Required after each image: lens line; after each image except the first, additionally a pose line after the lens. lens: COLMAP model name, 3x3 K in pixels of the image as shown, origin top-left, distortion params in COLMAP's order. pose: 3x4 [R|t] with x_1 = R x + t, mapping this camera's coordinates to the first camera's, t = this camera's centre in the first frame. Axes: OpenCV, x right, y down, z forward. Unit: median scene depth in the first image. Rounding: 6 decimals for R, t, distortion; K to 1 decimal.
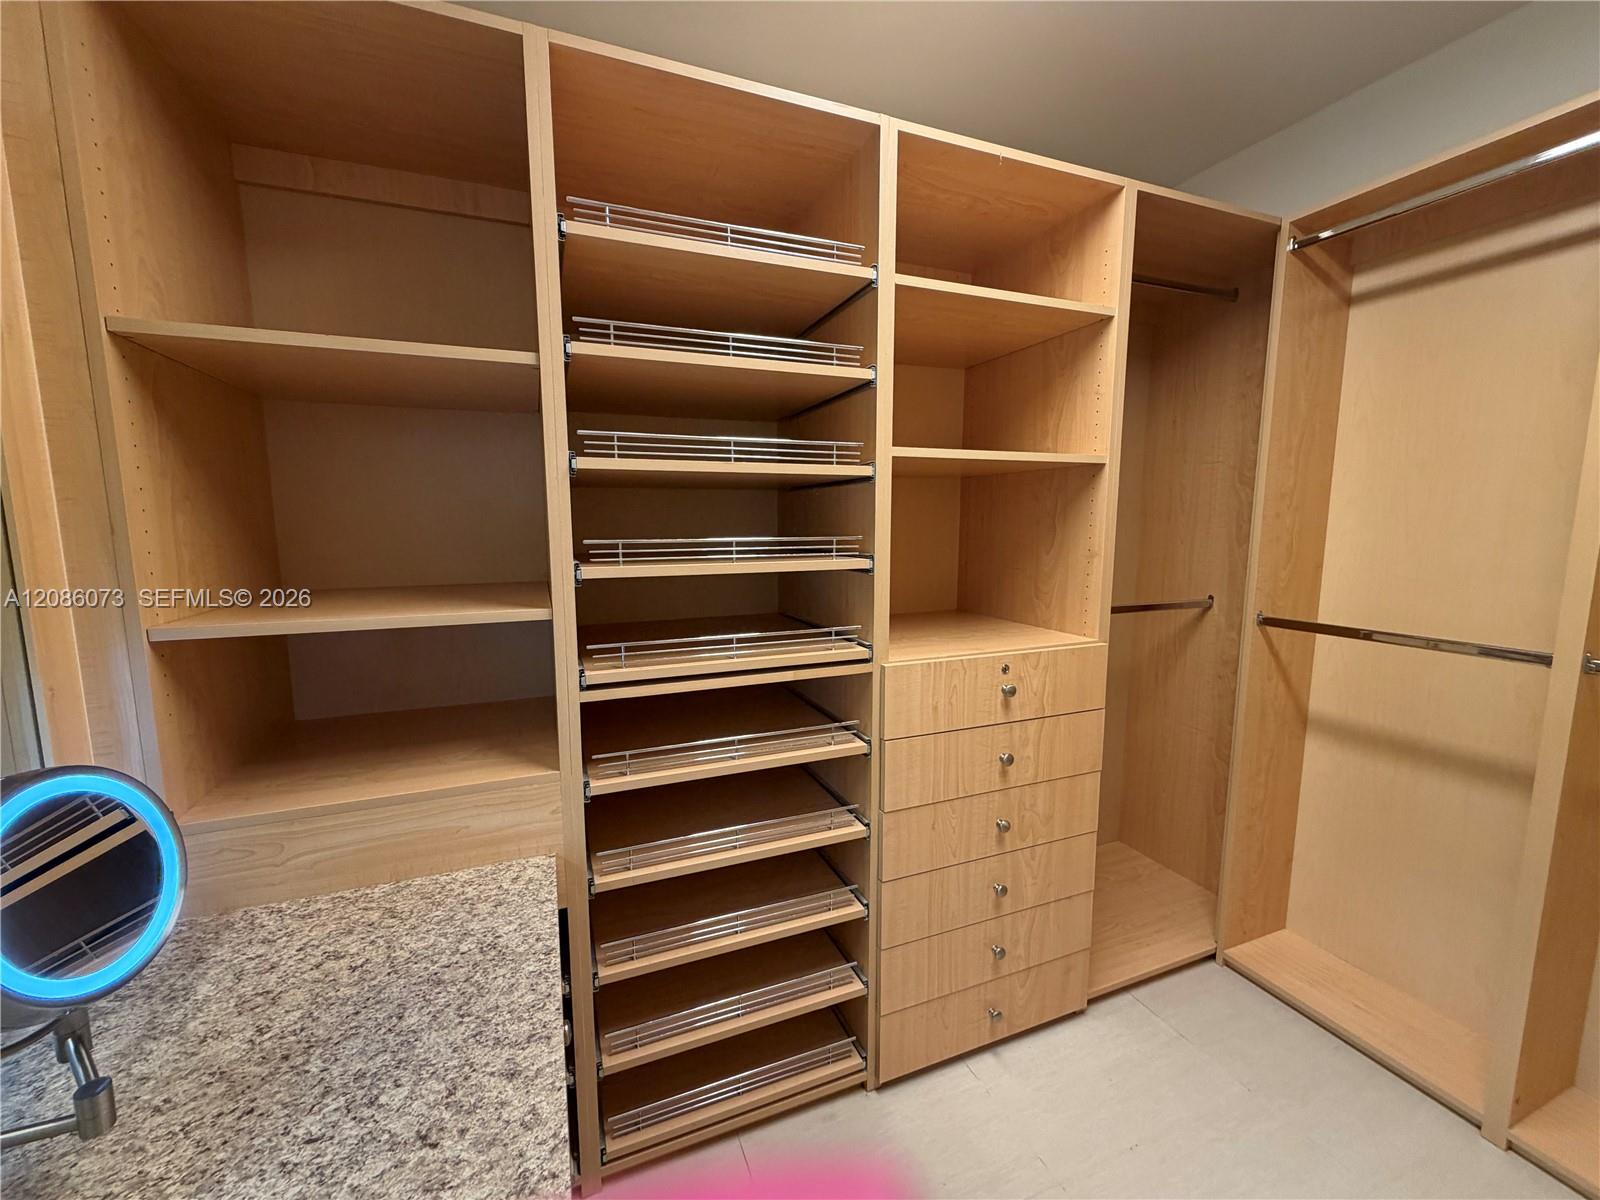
lens RADIAL K [[636.8, 0, 793.9], [0, 636.8, 598.6], [0, 0, 1]] dist [0.001512, -0.000457]
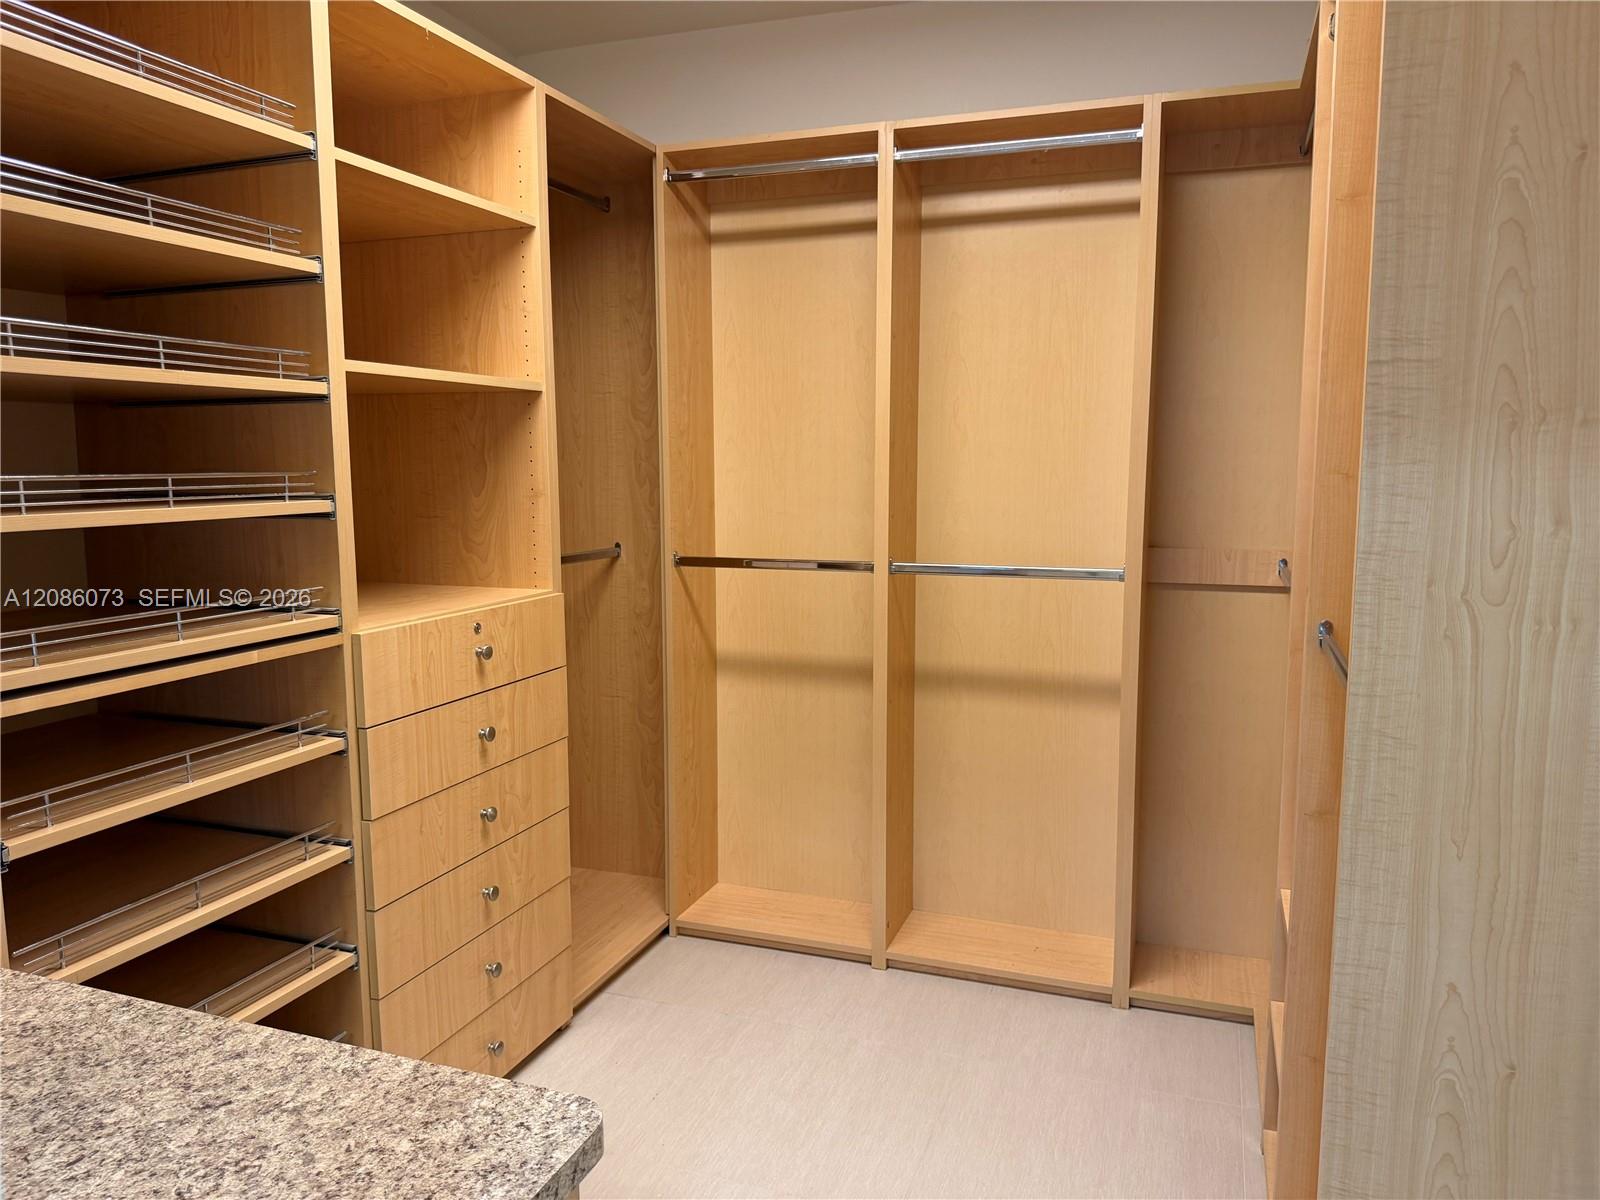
lens RADIAL K [[1130.5, 0, 801.7], [0, 1130.5, 603.1], [0, 0, 1]] dist [0.030476, -0.022041]
pose [[0.661590, -0.092765, 0.744106, -0.479097], [0.093824, 0.994761, 0.040594, 0.053683], [-0.743973, 0.042958, 0.666827, -0.317741]]
